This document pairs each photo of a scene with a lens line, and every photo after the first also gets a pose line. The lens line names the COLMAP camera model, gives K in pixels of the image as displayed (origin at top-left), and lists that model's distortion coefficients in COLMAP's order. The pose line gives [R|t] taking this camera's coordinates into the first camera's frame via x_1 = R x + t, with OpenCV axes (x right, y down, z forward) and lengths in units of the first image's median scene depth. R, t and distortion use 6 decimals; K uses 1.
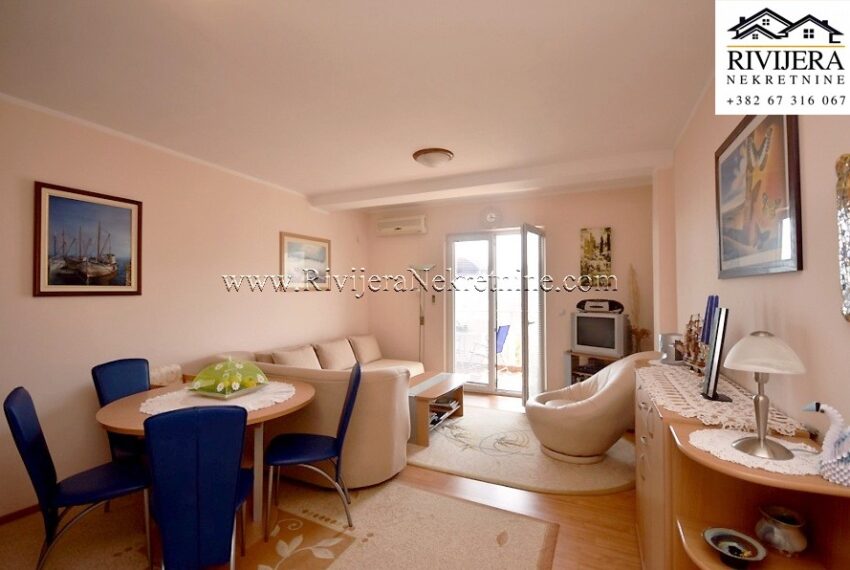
lens RADIAL K [[383.2, 0, 426.7], [0, 383.2, 281.2], [0, 0, 1]] dist [-0.003801, 0.000626]
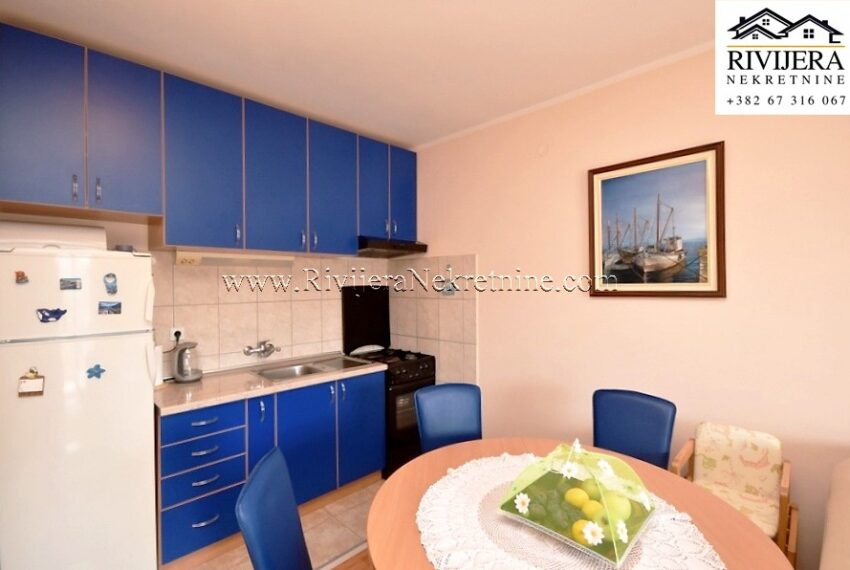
lens RADIAL K [[383.2, 0, 424.4], [0, 383.2, 289.1], [0, 0, 1]] dist [-0.003801, 0.000626]
pose [[-0.350725, 0.017005, -0.936324, -0.018356], [0.036151, 0.999336, 0.004608, 0.003514], [0.935781, -0.032233, -0.351106, 0.800449]]
